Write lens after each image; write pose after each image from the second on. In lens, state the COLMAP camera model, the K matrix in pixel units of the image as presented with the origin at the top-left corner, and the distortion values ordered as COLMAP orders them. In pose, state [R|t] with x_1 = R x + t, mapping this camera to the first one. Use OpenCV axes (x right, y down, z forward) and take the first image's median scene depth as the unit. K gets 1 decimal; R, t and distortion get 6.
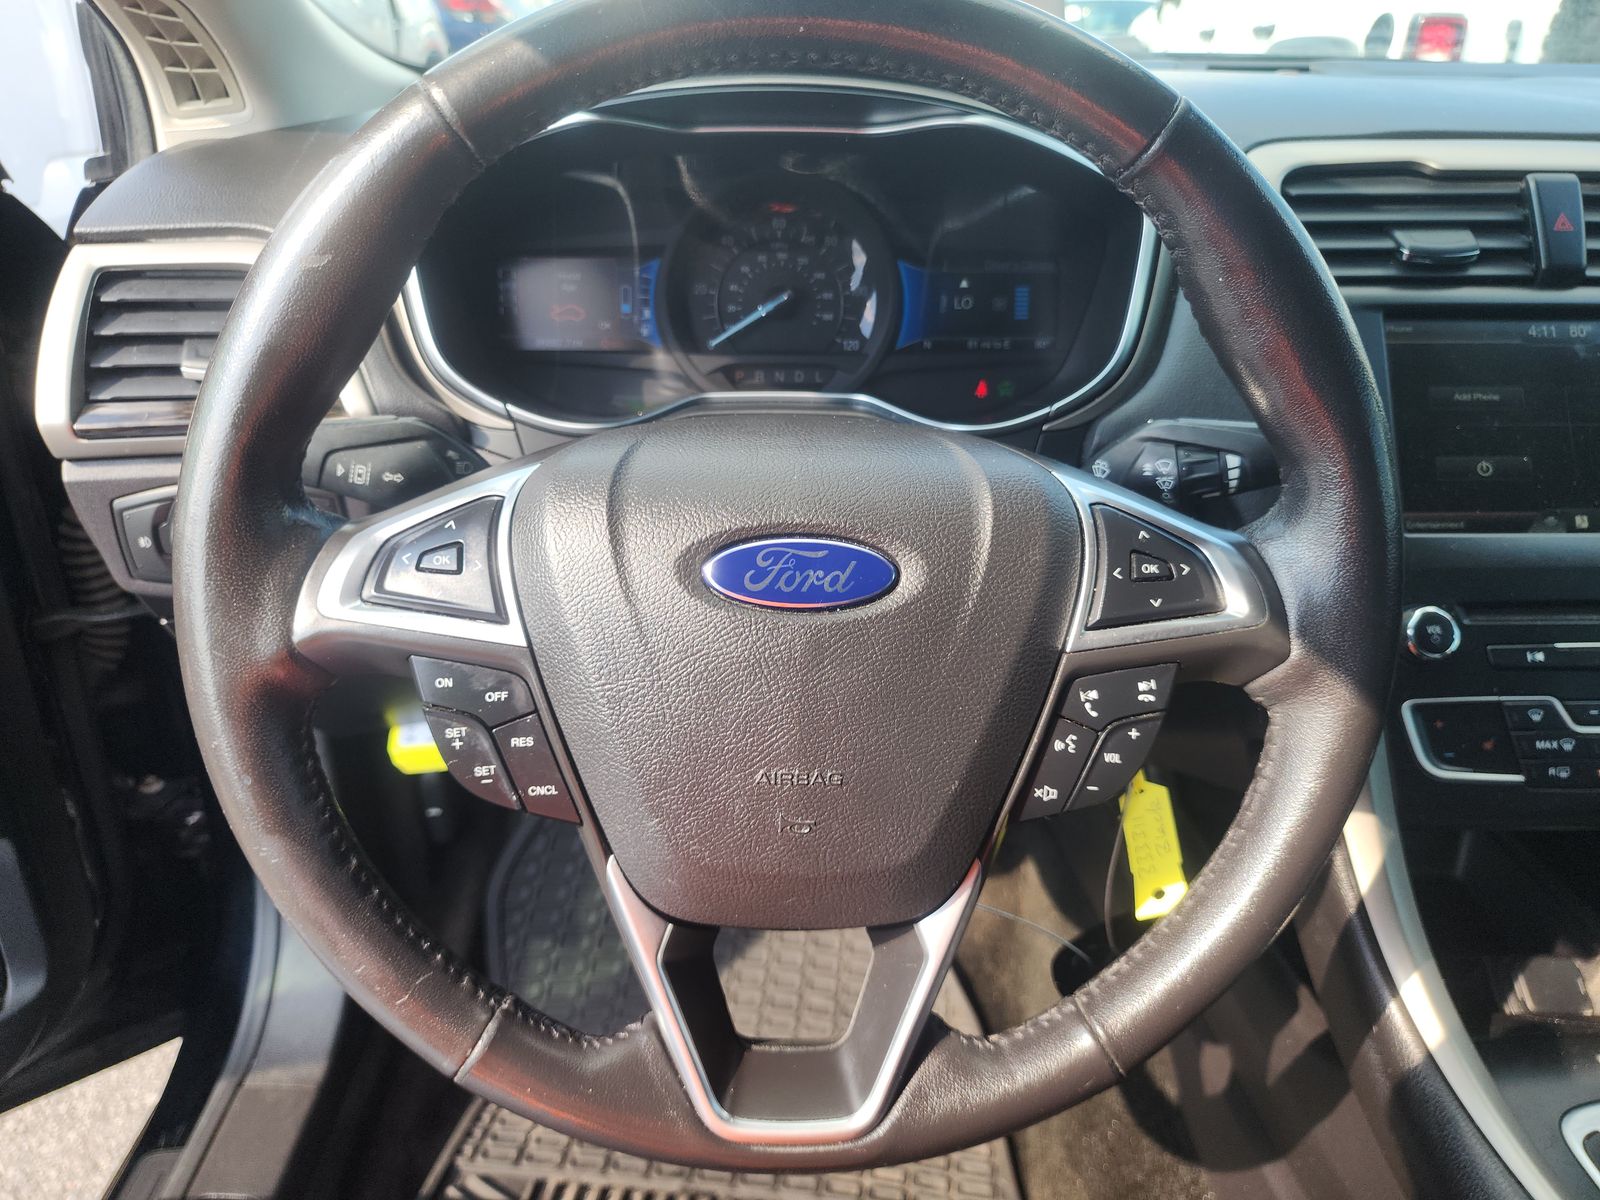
lens RADIAL K [[1084.2, 0, 800.0], [0, 1084.2, 600.0], [0, 0, 1]] dist [0.003903, -0.000454]
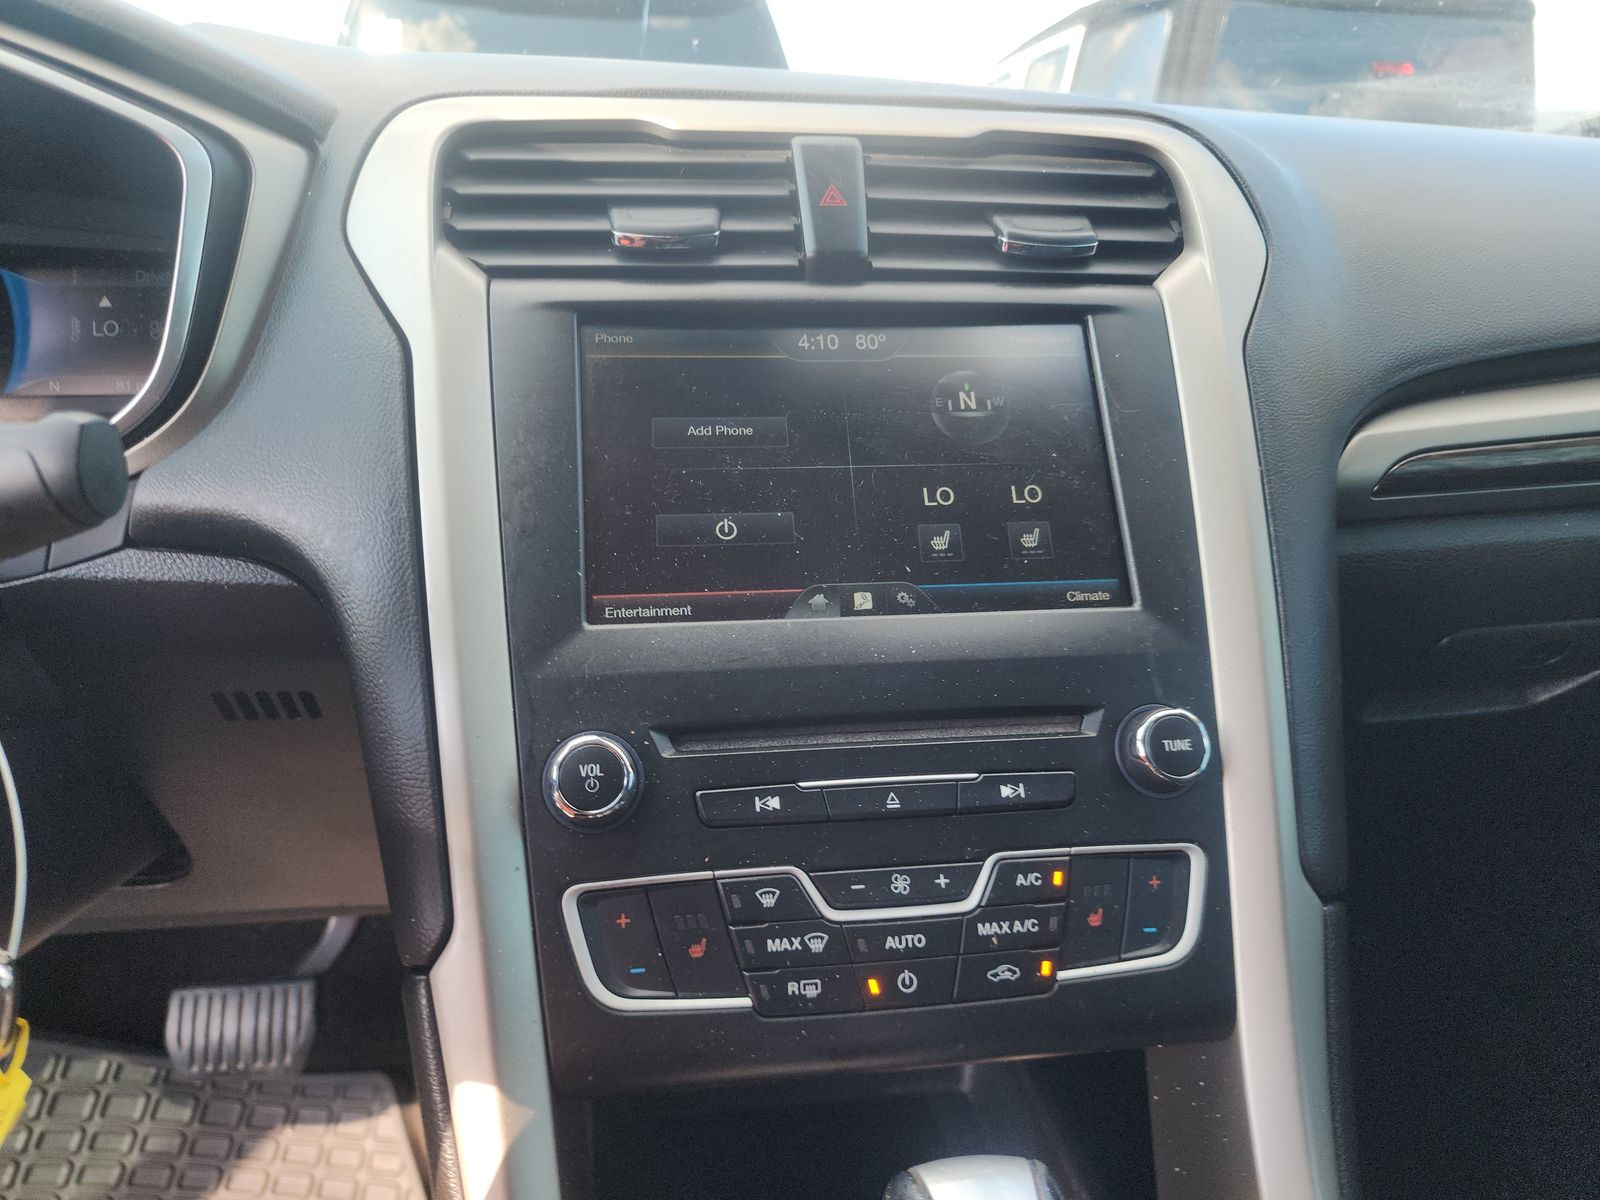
lens RADIAL K [[1067.3, 0, 800.0], [0, 1067.3, 600.0], [0, 0, 1]] dist [0.062411, -0.000447]
pose [[0.993800, -0.030436, 0.106937, 0.593863], [0.045001, 0.989611, -0.136549, 0.018301], [-0.101670, 0.140515, 0.984845, 0.325977]]
